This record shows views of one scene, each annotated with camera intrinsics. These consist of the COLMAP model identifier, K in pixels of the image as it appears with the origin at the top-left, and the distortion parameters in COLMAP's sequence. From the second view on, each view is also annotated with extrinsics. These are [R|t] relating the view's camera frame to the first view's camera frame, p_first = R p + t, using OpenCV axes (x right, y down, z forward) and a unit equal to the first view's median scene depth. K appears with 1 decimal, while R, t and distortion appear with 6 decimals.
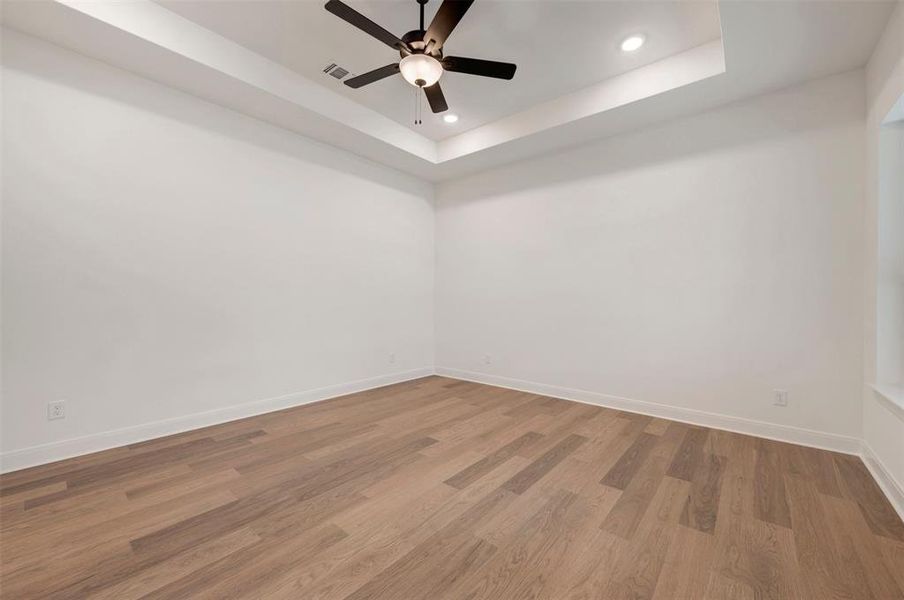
lens RADIAL K [[356.8, 0, 453.9], [0, 356.8, 294.3], [0, 0, 1]] dist [-0.001429, 0.000441]
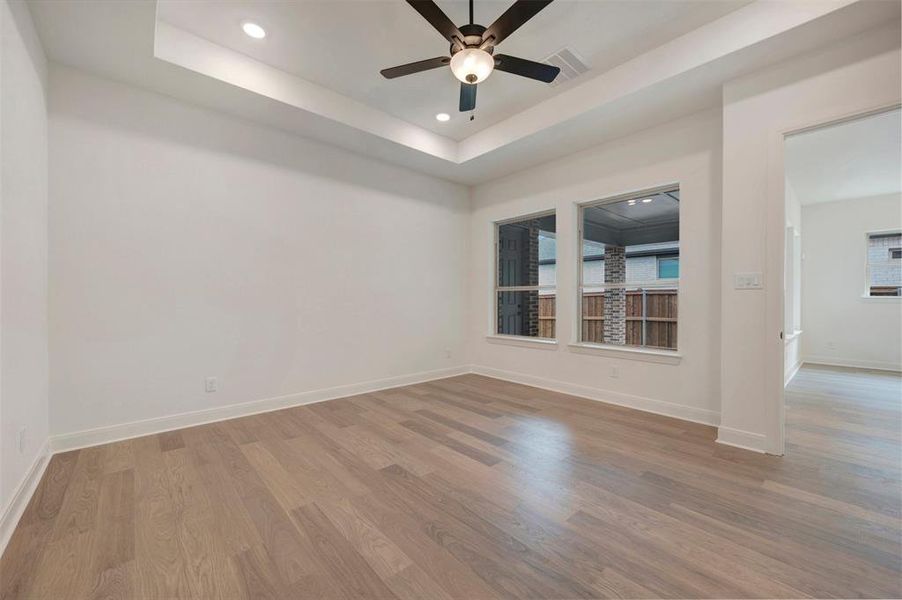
lens RADIAL K [[356.0, 0, 454.8], [0, 356.0, 299.5], [0, 0, 1]] dist [-0.001429, 0.000441]
pose [[0.135907, -0.006029, 0.990703, -0.968885], [-0.013498, 0.999877, 0.007937, 0.005872], [-0.990630, -0.014451, 0.135809, 0.831488]]
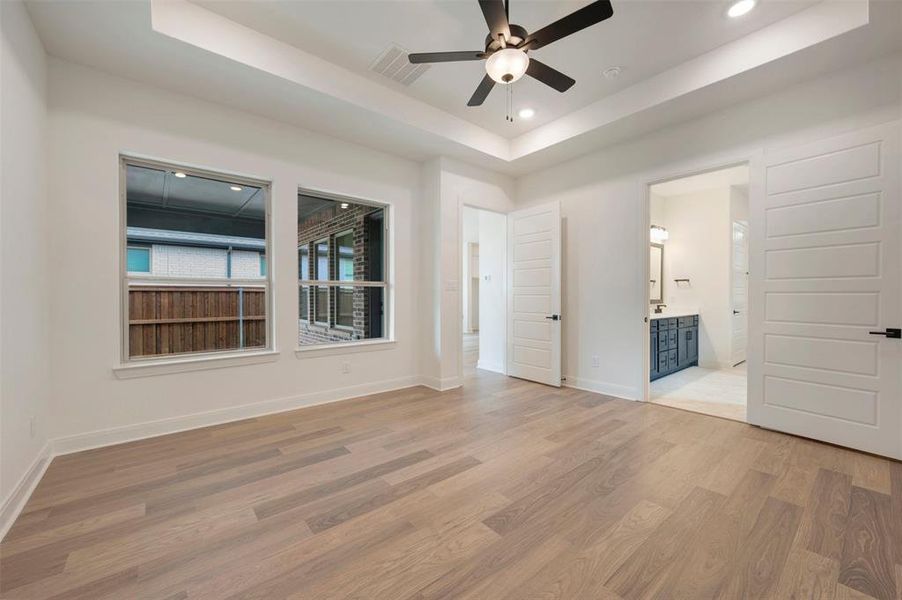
lens RADIAL K [[356.0, 0, 457.0], [0, 356.0, 299.7], [0, 0, 1]] dist [-0.001429, 0.000441]
pose [[-0.985902, -0.004737, 0.167254, -0.113884], [-0.005200, 0.999984, -0.002329, 0.021077], [-0.167240, -0.003166, -0.985911, 1.812423]]
